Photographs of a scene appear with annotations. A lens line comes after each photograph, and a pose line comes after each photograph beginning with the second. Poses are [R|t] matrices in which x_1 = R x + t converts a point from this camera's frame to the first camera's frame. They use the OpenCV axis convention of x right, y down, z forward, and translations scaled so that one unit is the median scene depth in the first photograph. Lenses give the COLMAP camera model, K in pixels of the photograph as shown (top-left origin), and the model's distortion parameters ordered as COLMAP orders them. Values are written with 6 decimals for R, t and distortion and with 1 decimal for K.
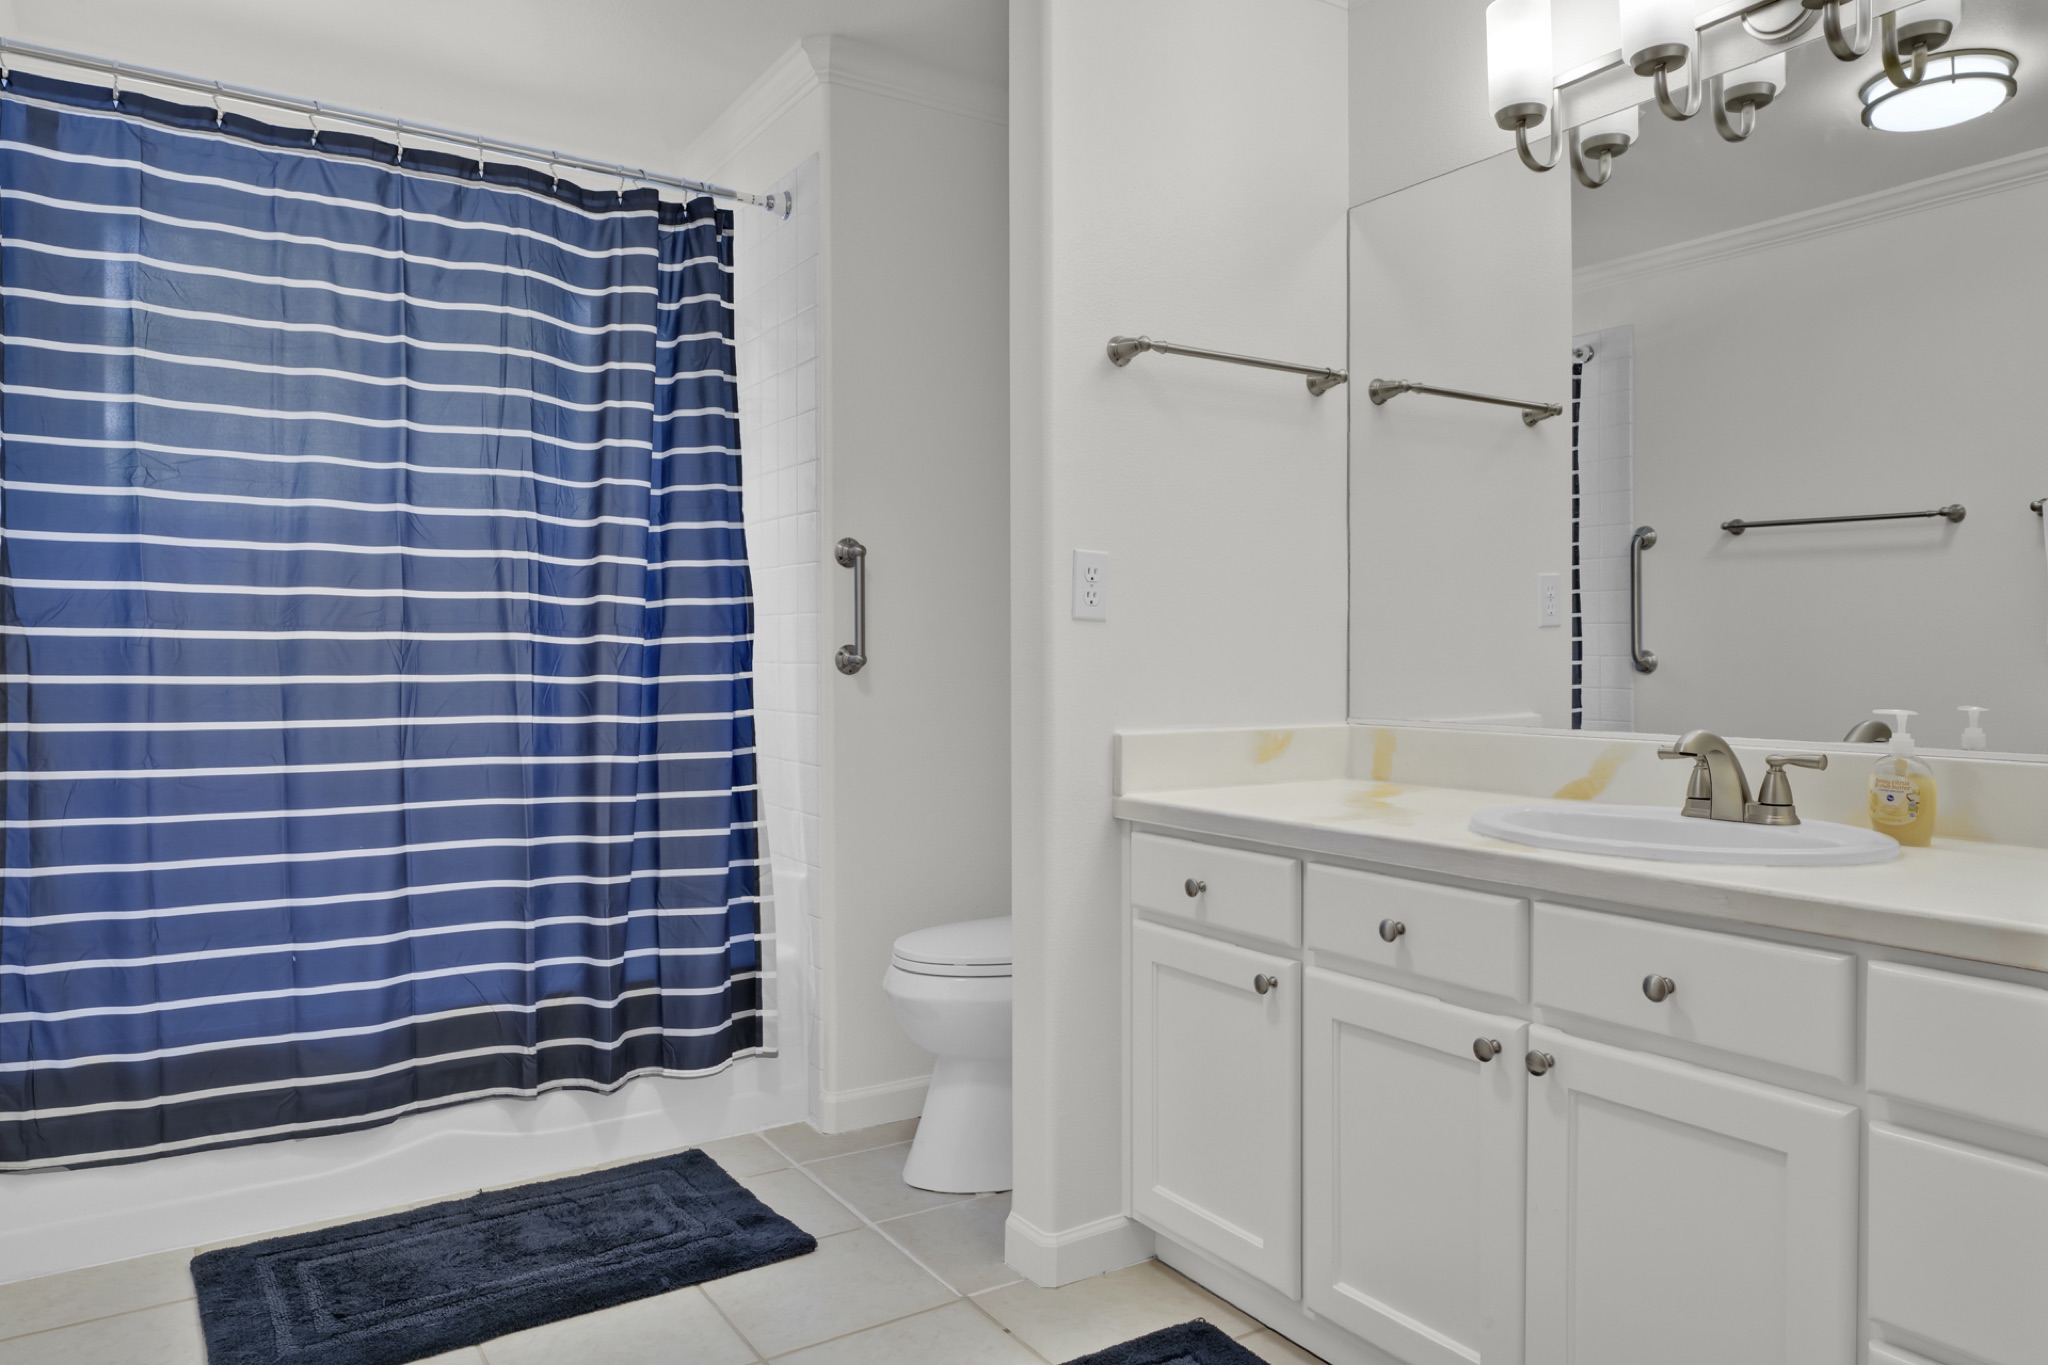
lens RADIAL K [[1342.7, 0, 1024.0], [0, 1342.7, 682.5], [0, 0, 1]] dist [0.000632, 0.000218]
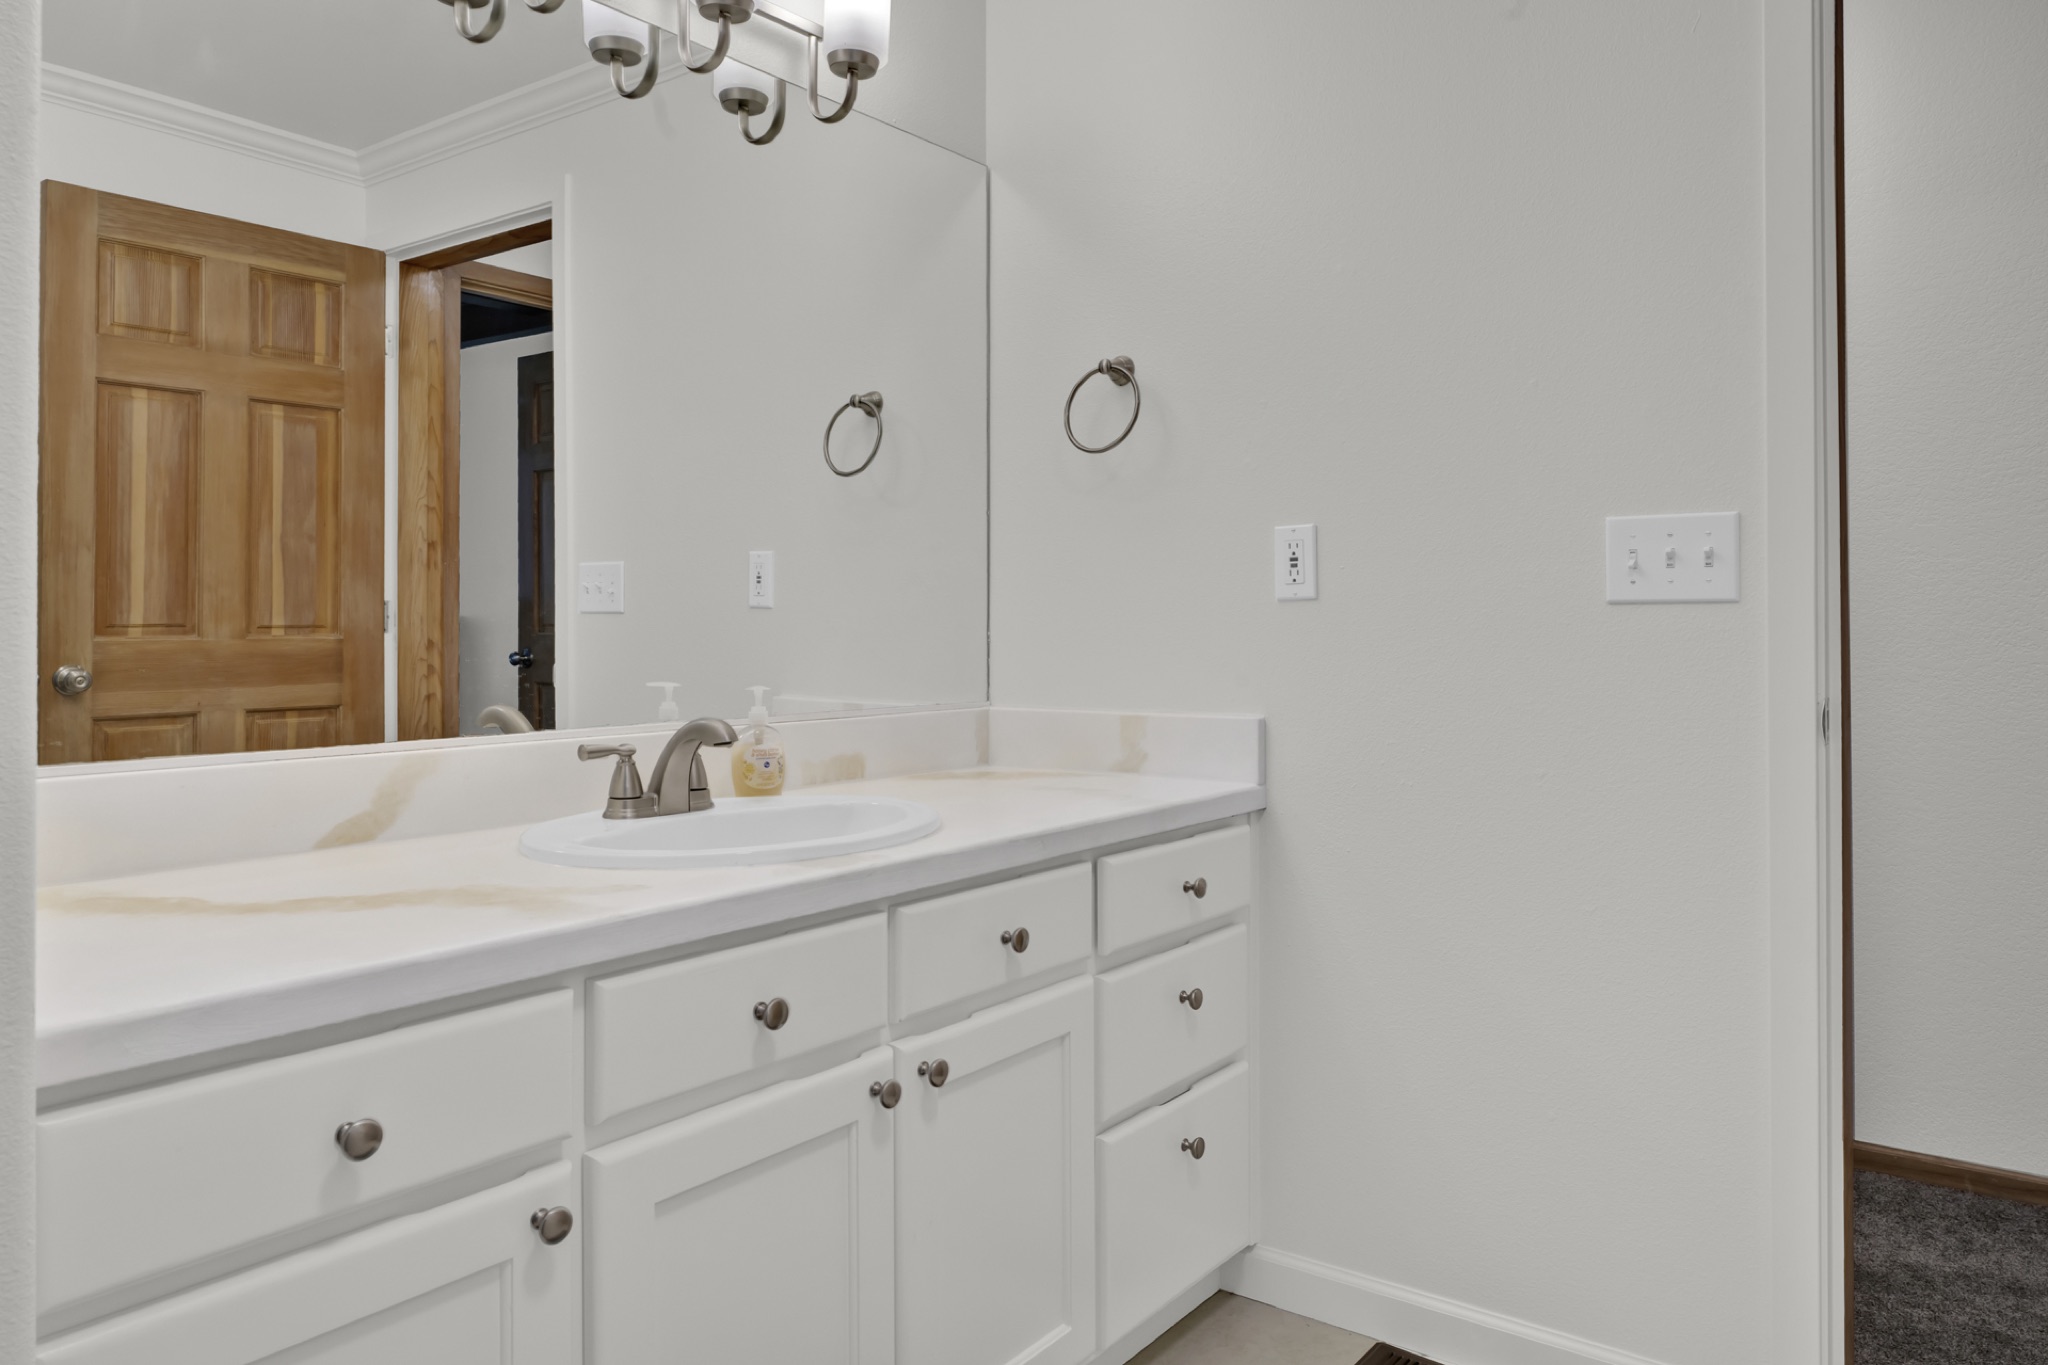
lens RADIAL K [[1387.8, 0, 1022.8], [0, 1387.8, 599.6], [0, 0, 1]] dist [-0.000029, -0.000303]
pose [[-0.332147, 0.014923, 0.943110, -0.499673], [0.020100, 0.999760, -0.008741, -0.036224], [-0.943013, 0.016053, -0.332367, 1.110594]]
